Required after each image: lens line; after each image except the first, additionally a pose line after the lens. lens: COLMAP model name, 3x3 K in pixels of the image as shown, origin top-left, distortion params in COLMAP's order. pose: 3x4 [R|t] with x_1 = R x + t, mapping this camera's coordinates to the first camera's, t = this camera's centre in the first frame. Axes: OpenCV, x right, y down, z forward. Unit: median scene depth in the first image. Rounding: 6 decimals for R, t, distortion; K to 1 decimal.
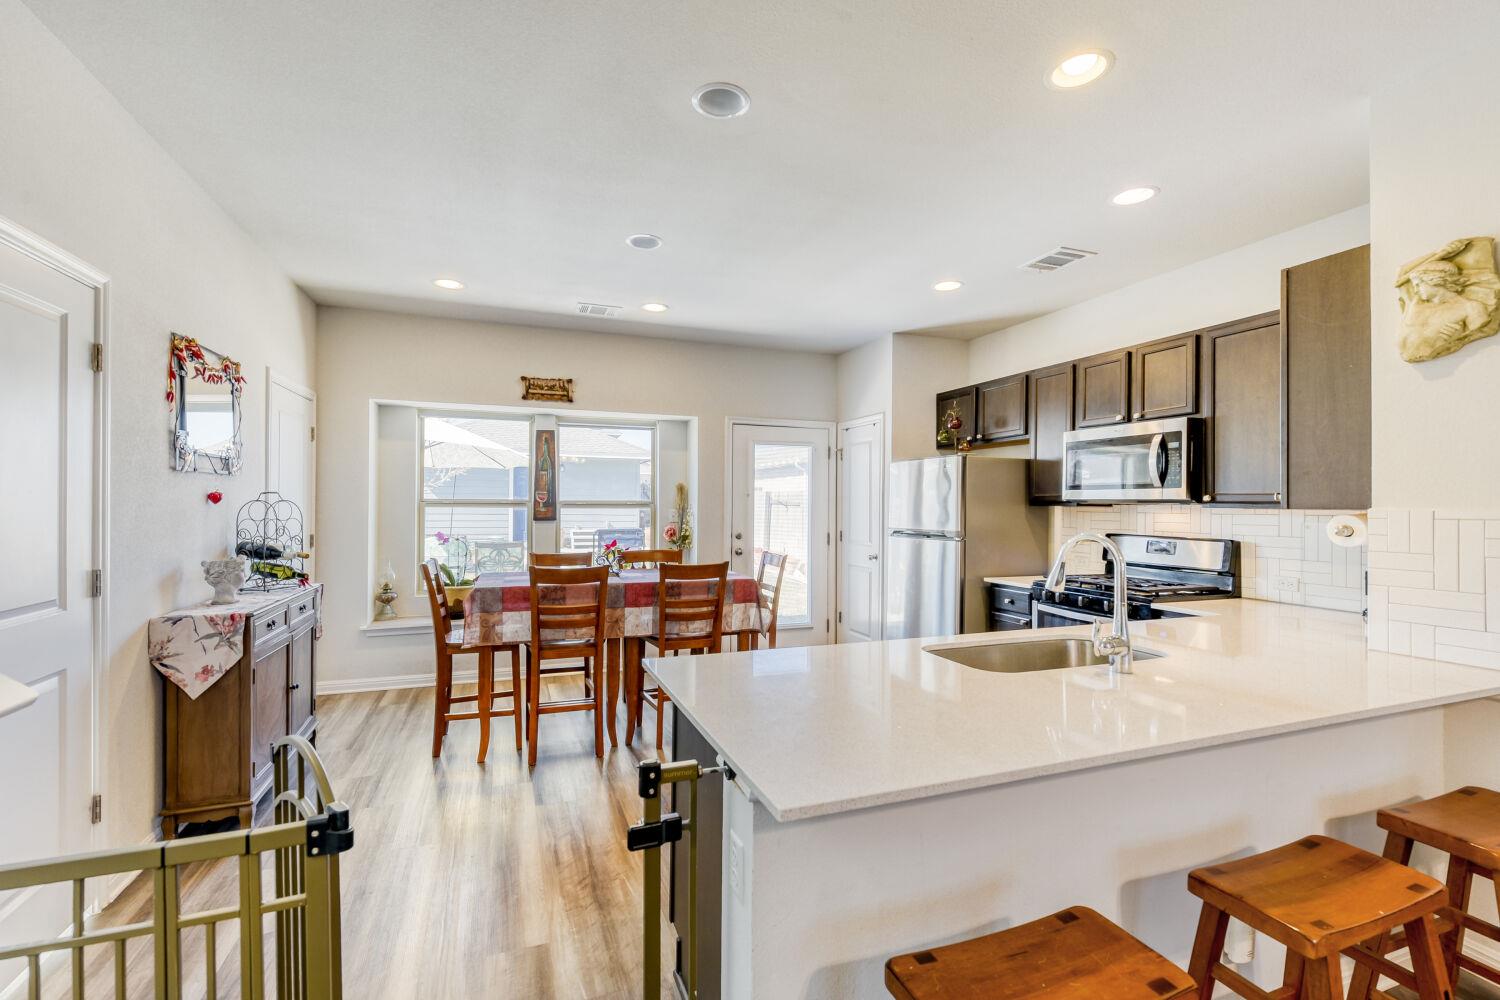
lens RADIAL K [[623.3, 0, 765.8], [0, 623.3, 504.9], [0, 0, 1]] dist [-0.002036, -0.001282]
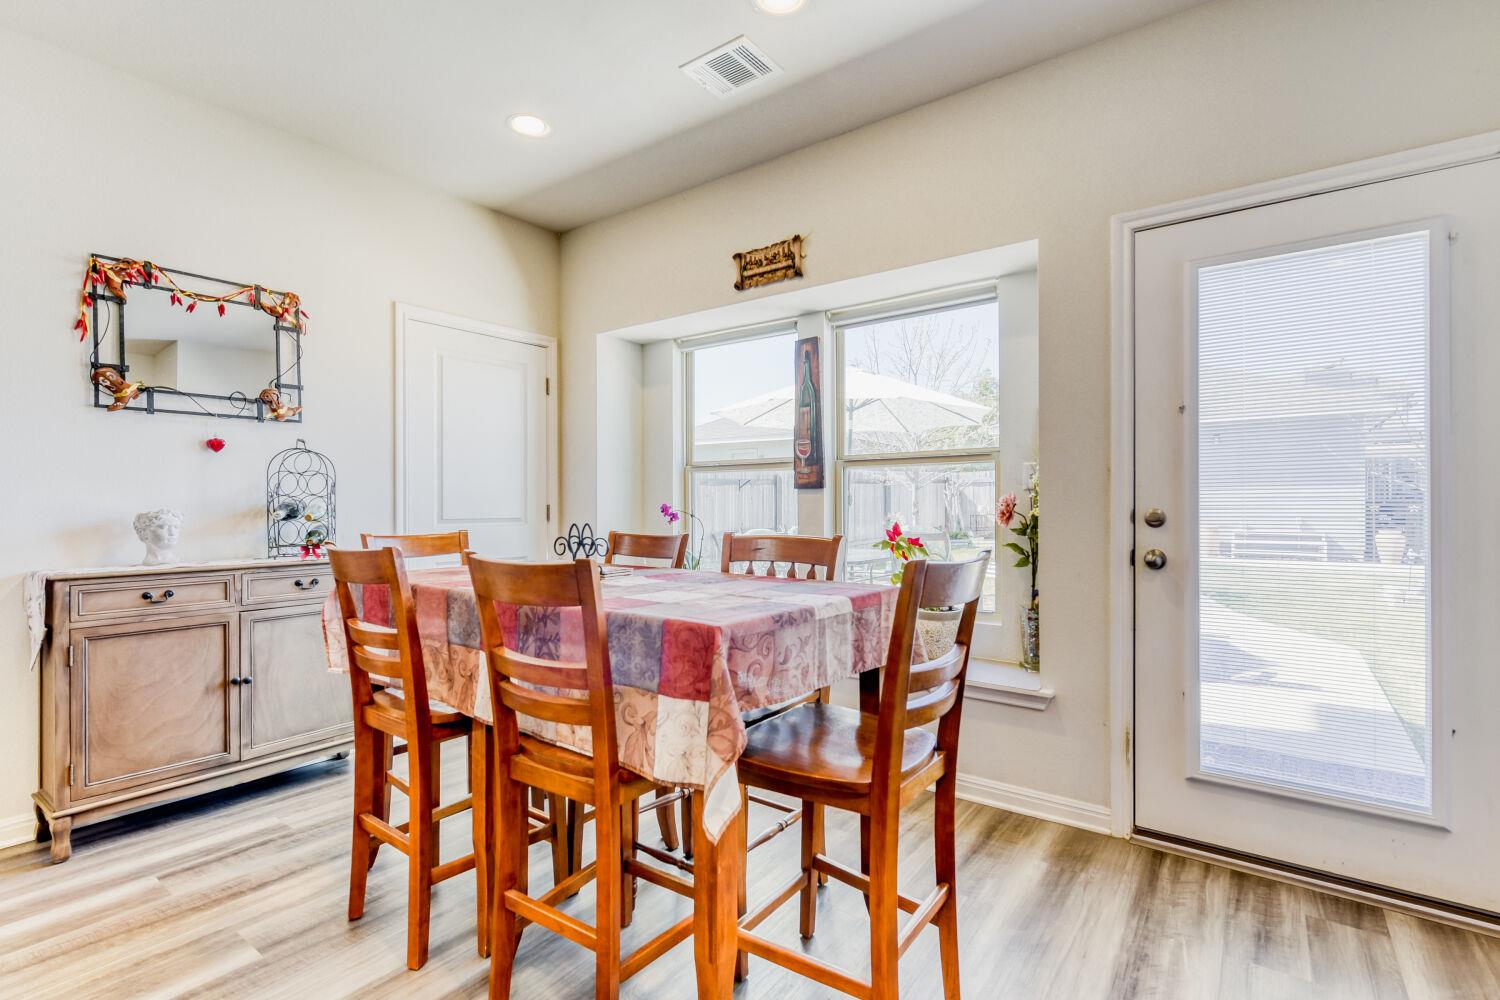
lens RADIAL K [[716.4, 0, 750.3], [0, 716.4, 499.3], [0, 0, 1]] dist [0.003720, 0.000255]
pose [[0.551420, -0.010246, -0.834165, 0.205743], [0.006702, 0.999947, -0.007852, 0.043483], [0.834201, -0.001261, 0.551460, 0.602887]]
